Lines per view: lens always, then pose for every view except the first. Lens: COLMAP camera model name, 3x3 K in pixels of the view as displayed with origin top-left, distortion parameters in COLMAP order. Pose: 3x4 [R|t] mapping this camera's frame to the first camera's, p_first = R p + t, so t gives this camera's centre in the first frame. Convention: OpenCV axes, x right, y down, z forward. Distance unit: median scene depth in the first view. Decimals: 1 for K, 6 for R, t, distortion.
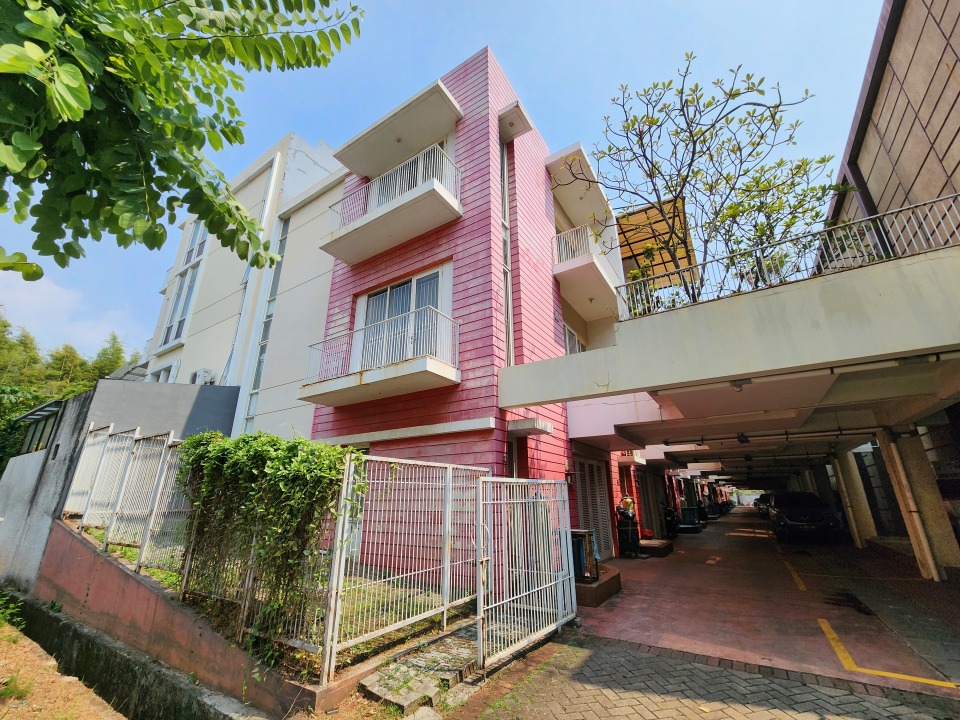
lens RADIAL K [[394.5, 0, 479.1], [0, 394.5, 363.0], [0, 0, 1]] dist [0.007855, -0.003219]
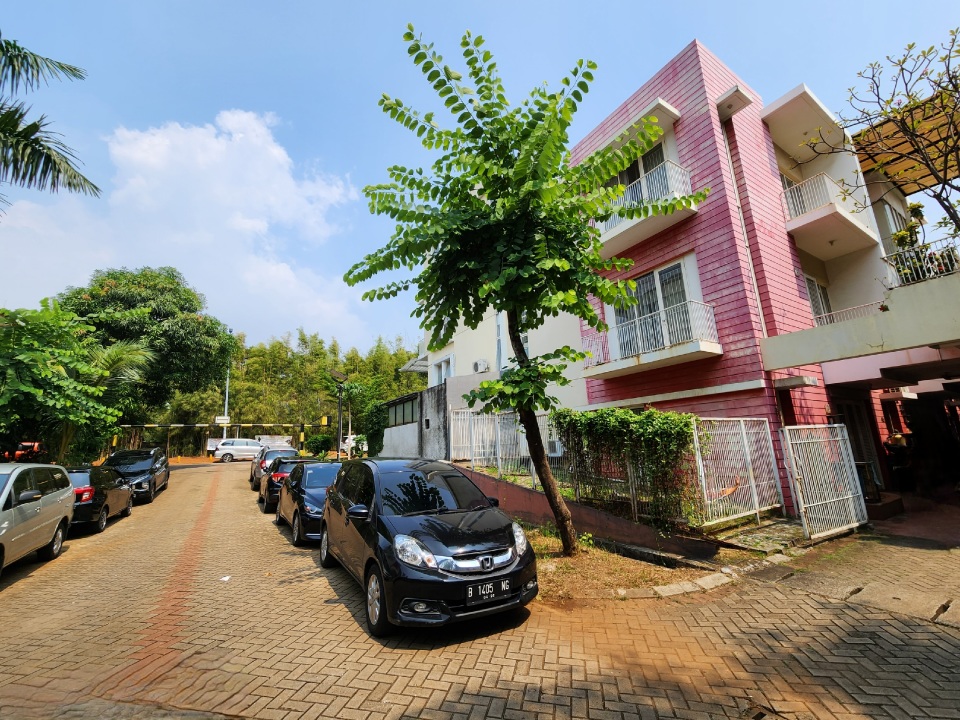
lens RADIAL K [[394.5, 0, 479.1], [0, 394.5, 363.0], [0, 0, 1]] dist [0.007855, -0.003219]
pose [[0.905564, -0.122710, -0.406074, -0.207596], [0.172010, 0.981239, 0.087074, -0.141678], [0.387771, -0.148700, 0.909682, -0.399751]]
